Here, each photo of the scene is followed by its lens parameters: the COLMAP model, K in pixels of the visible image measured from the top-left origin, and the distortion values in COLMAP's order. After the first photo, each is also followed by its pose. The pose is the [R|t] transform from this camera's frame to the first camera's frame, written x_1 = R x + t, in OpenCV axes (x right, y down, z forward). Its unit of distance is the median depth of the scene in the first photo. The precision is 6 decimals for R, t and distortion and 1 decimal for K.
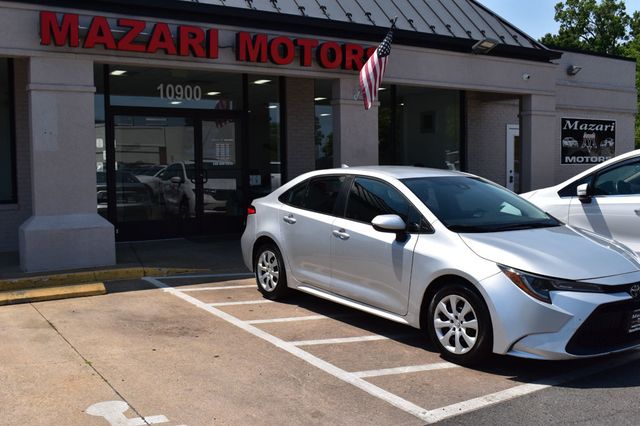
lens RADIAL K [[672.2, 0, 320.0], [0, 672.2, 213.0], [0, 0, 1]] dist [-0.078315, 0.020667]
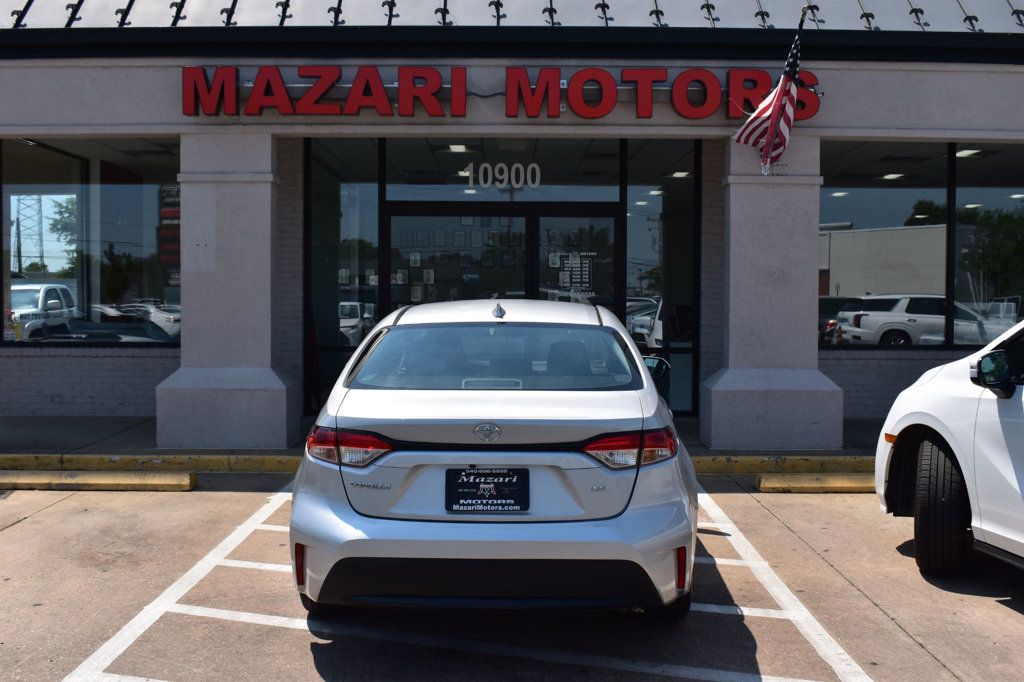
lens RADIAL K [[1095.3, 0, 512.0], [0, 1095.3, 341.0], [0, 0, 1]] dist [-0.082374, 0.028202]
pose [[0.837312, 0.034487, -0.545636, 0.468499], [-0.051465, 0.998549, -0.015863, -0.021971], [0.544298, 0.041363, 0.837872, 0.250897]]
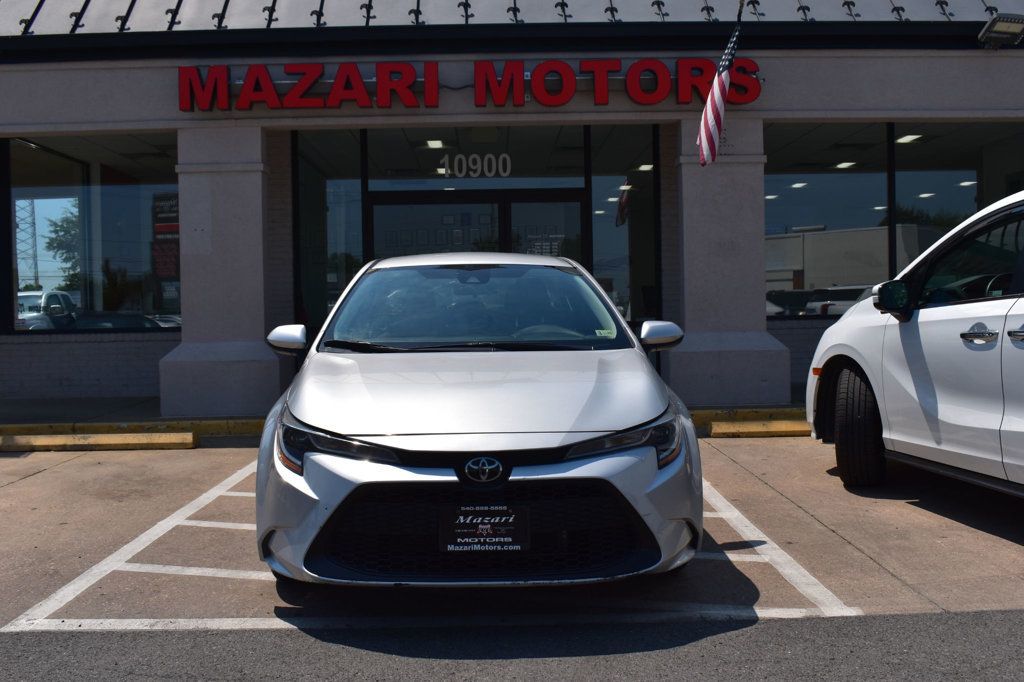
lens RADIAL K [[1075.6, 0, 512.0], [0, 1075.6, 341.0], [0, 0, 1]] dist [-0.078315, 0.020667]
pose [[0.843588, 0.008994, -0.536915, 0.527028], [-0.028623, 0.999191, -0.028235, 0.026090], [0.536227, 0.039187, 0.843163, 0.194459]]
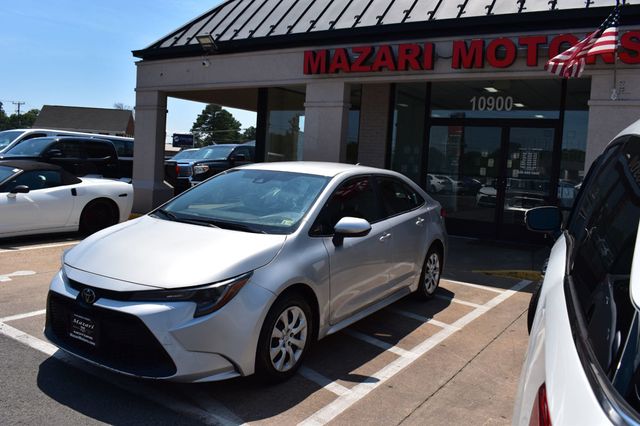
lens RADIAL K [[564.9, 0, 320.0], [0, 564.9, 213.0], [0, 0, 1]] dist [-0.082996, 0.001366]
pose [[0.392324, 0.109258, -0.913315, 0.710127], [-0.126900, 0.989855, 0.063903, -0.040845], [0.911032, 0.090830, 0.402208, 0.558050]]
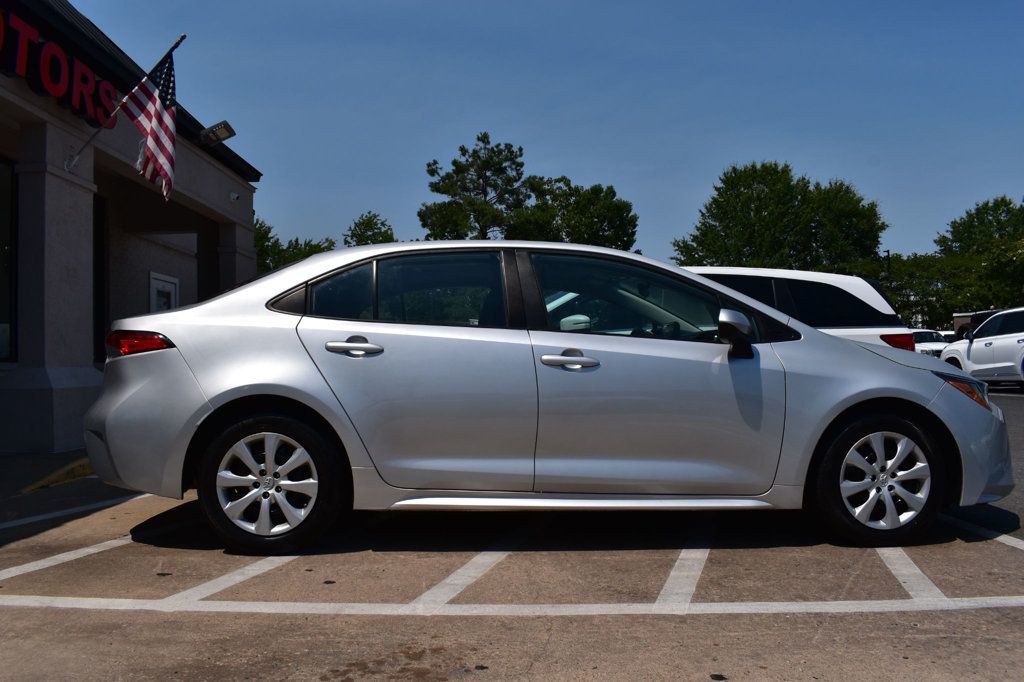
lens RADIAL K [[797.0, 0, 512.0], [0, 797.0, 341.0], [0, 0, 1]] dist [-0.090028, -0.000751]
pose [[0.541212, 0.022040, 0.840597, -0.344833], [0.075057, 0.994400, -0.074397, 0.041819], [-0.837530, 0.103358, 0.536527, 0.540415]]
